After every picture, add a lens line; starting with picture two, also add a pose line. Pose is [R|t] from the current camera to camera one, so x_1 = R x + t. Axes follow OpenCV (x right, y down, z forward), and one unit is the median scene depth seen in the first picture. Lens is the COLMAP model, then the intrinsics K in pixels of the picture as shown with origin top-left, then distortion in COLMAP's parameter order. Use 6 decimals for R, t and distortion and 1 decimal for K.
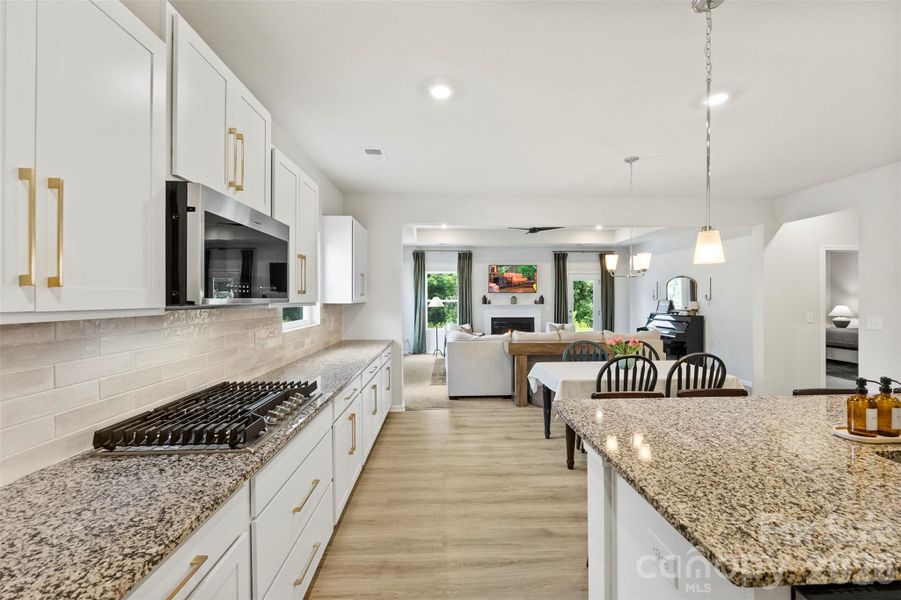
lens RADIAL K [[369.2, 0, 454.4], [0, 369.2, 298.8], [0, 0, 1]] dist [0.000018, 0.000006]
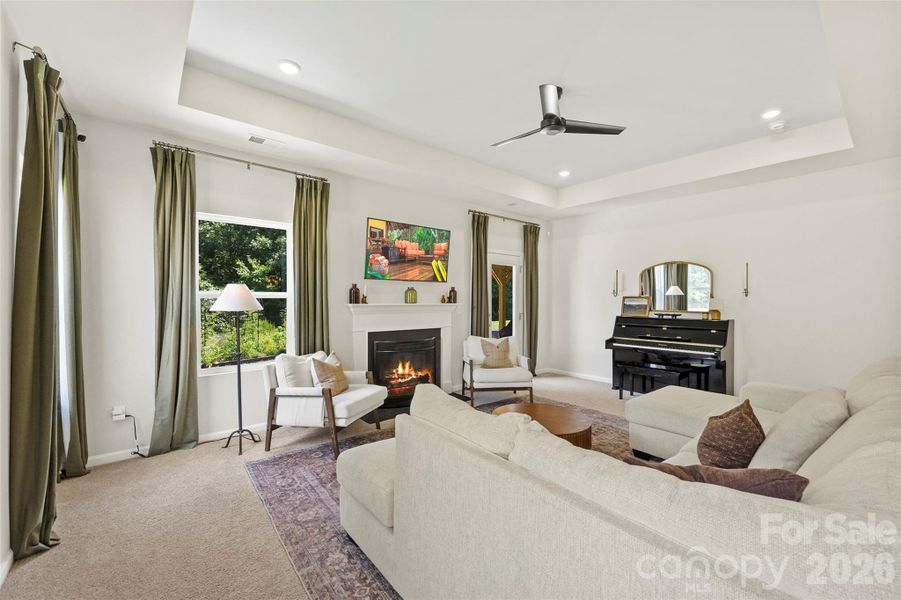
lens RADIAL K [[369.2, 0, 457.8], [0, 369.2, 301.8], [0, 0, 1]] dist [0.000018, 0.000006]
pose [[0.783182, 0.001173, 0.621792, -0.101525], [-0.005875, 0.999968, 0.005513, 0.009328], [-0.621765, -0.007970, 0.783163, 0.572094]]
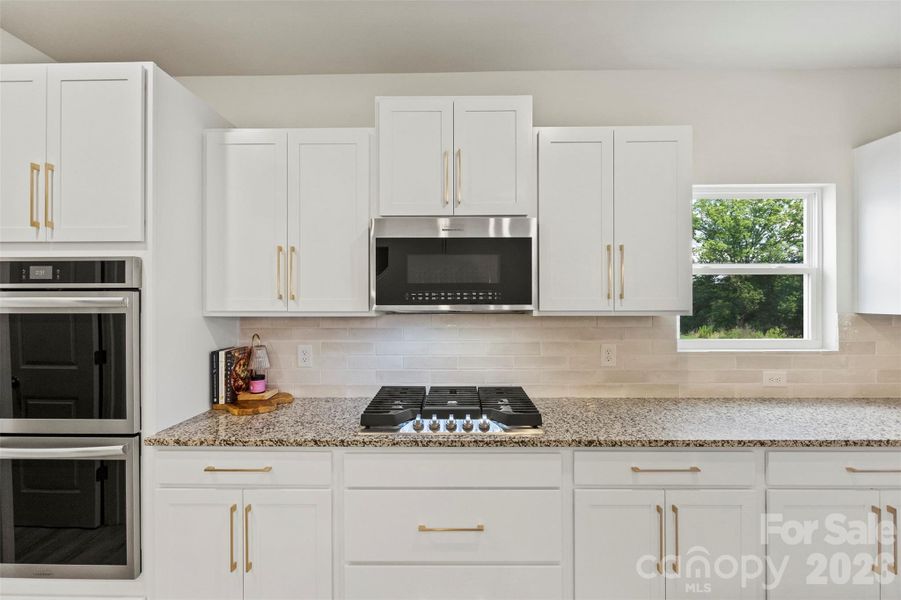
lens RADIAL K [[369.2, 0, 454.9], [0, 369.2, 300.7], [0, 0, 1]] dist [0.000018, 0.000006]
pose [[-0.052791, 0.003004, -0.998601, 0.080952], [0.000138, 0.999995, 0.003001, -0.002632], [0.998606, 0.000021, -0.052792, 0.189100]]
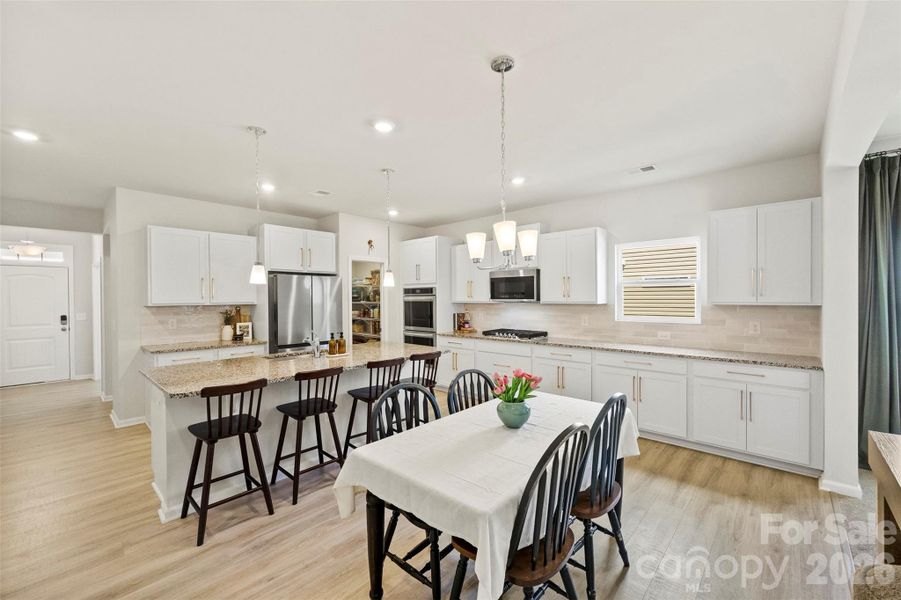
lens RADIAL K [[369.2, 0, 456.1], [0, 369.2, 299.5], [0, 0, 1]] dist [0.000018, 0.000006]
pose [[-0.699776, 0.012715, -0.714250, 0.349175], [0.006782, 0.999915, 0.011155, -0.006350], [0.714331, 0.002962, -0.699802, 0.504991]]
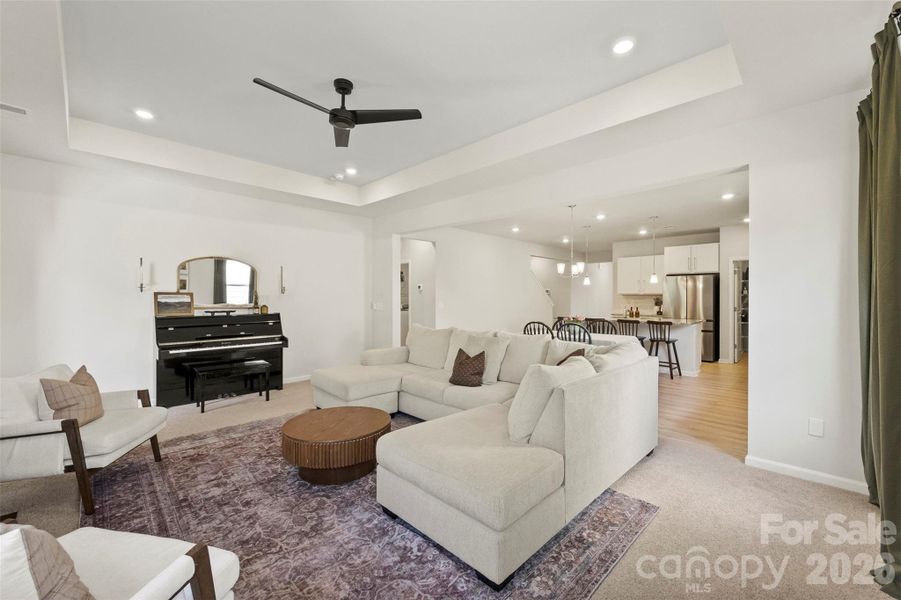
lens RADIAL K [[369.2, 0, 455.6], [0, 369.2, 294.7], [0, 0, 1]] dist [0.000018, 0.000006]
pose [[-0.689296, 0.004694, 0.724465, -0.131389], [0.002220, 0.999988, -0.004367, 0.008629], [-0.724476, -0.001402, -0.689298, 0.924081]]
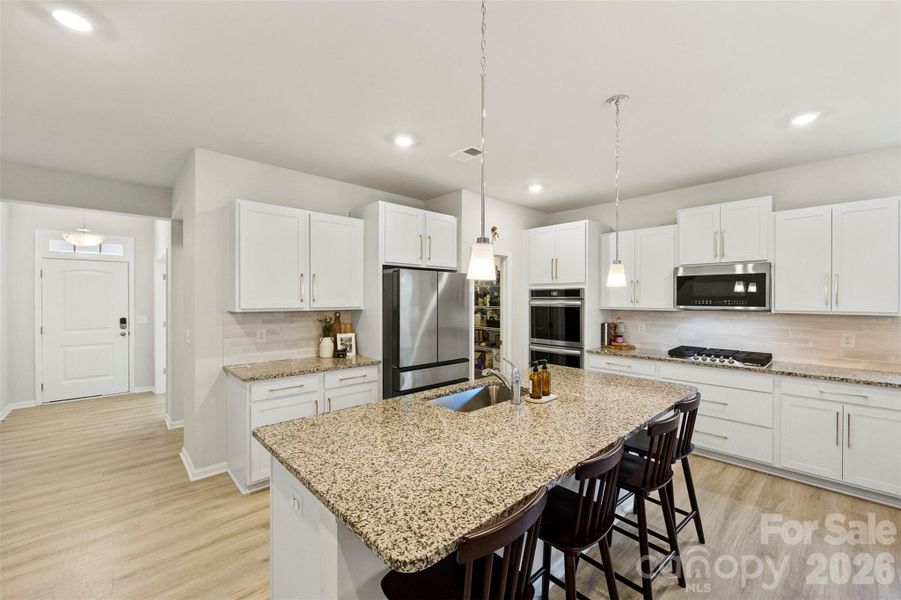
lens RADIAL K [[369.2, 0, 456.1], [0, 369.2, 298.8], [0, 0, 1]] dist [0.000018, 0.000006]
pose [[-0.753294, 0.003131, -0.657677, 0.357384], [-0.001458, 0.999978, 0.006431, -0.009896], [0.657683, 0.005803, -0.753273, 0.289114]]
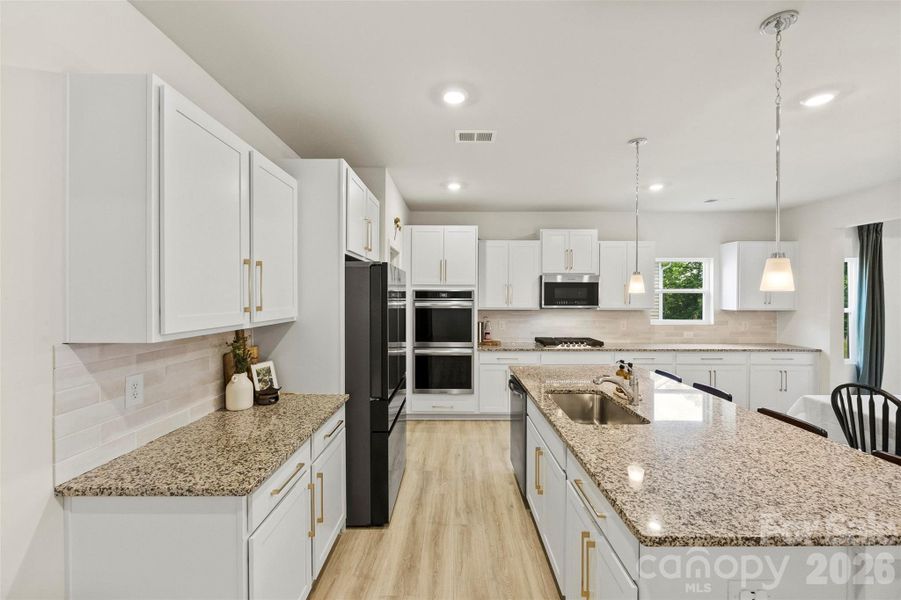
lens RADIAL K [[369.2, 0, 454.4], [0, 369.2, 299.6], [0, 0, 1]] dist [0.000018, 0.000006]
pose [[-0.036462, 0.011282, -0.999271, 0.422049], [-0.004610, 0.999924, 0.011457, -0.013880], [0.999324, 0.005025, -0.036407, 0.034369]]
